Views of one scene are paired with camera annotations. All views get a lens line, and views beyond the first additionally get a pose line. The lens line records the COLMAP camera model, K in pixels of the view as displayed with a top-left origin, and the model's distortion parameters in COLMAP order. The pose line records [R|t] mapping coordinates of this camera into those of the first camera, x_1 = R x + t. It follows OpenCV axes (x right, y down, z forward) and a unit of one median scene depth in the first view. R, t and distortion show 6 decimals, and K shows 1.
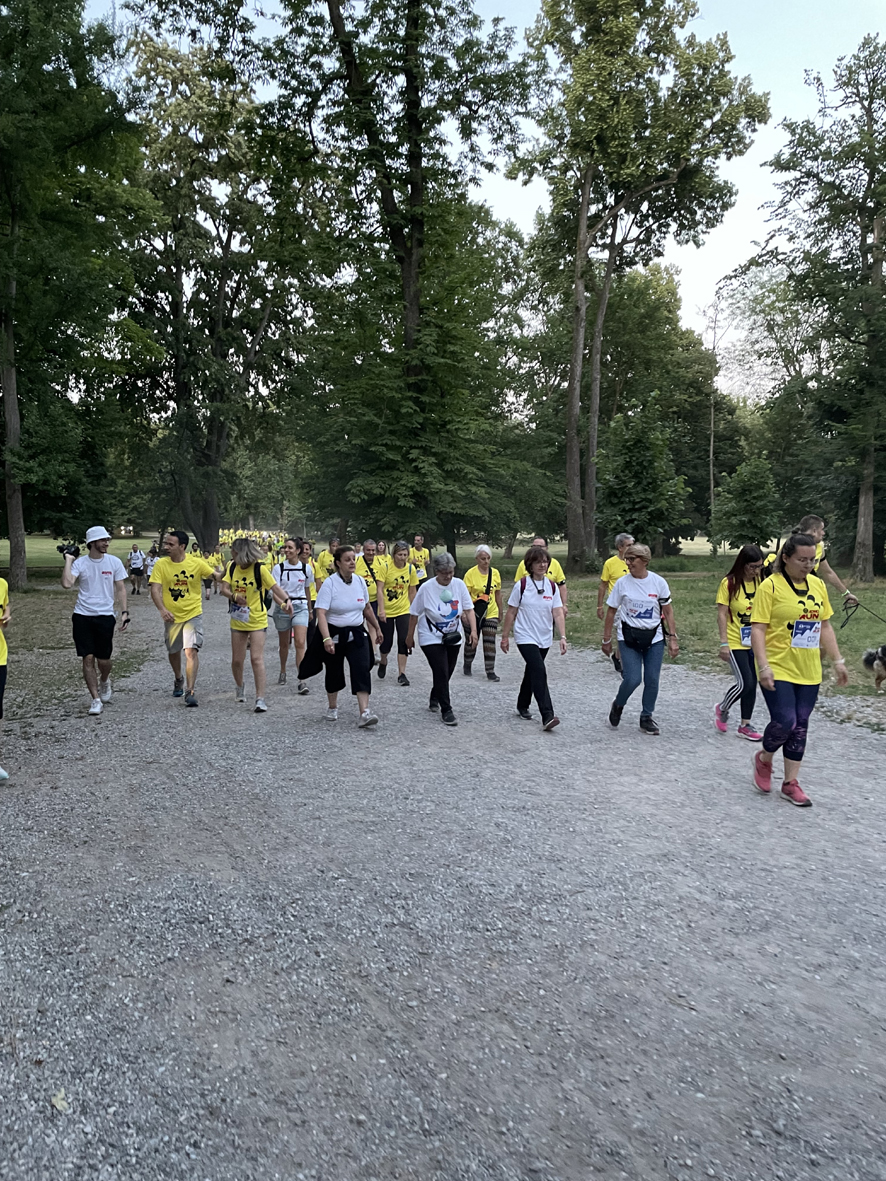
lens RADIAL K [[872.7, 0, 443.0], [0, 872.7, 590.5], [0, 0, 1]] dist [0.072708, -0.095512]
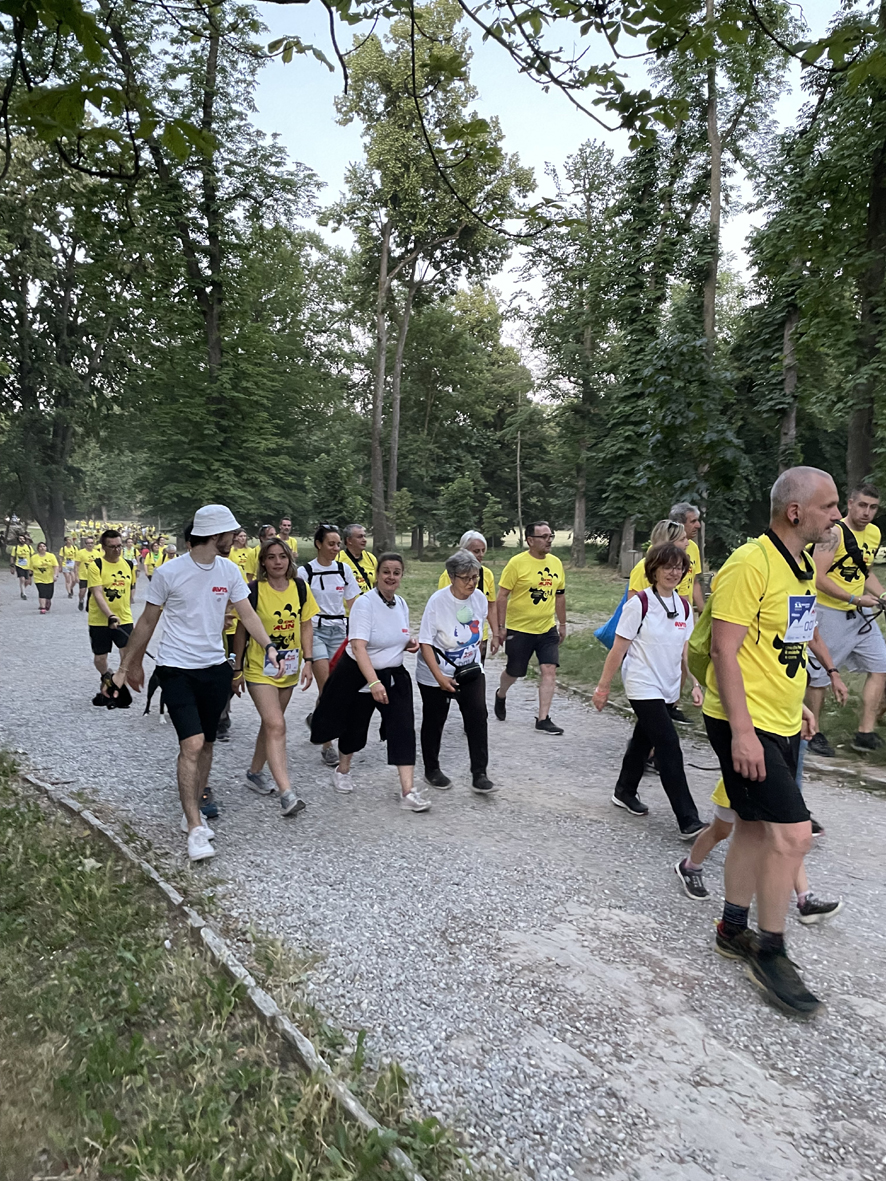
lens RADIAL K [[872.7, 0, 443.0], [0, 872.7, 590.5], [0, 0, 1]] dist [0.072708, -0.095512]
pose [[0.989780, -0.004411, 0.142534, 0.064142], [0.003106, 0.999951, 0.009377, 0.008380], [-0.142568, -0.008838, 0.989746, -0.181594]]
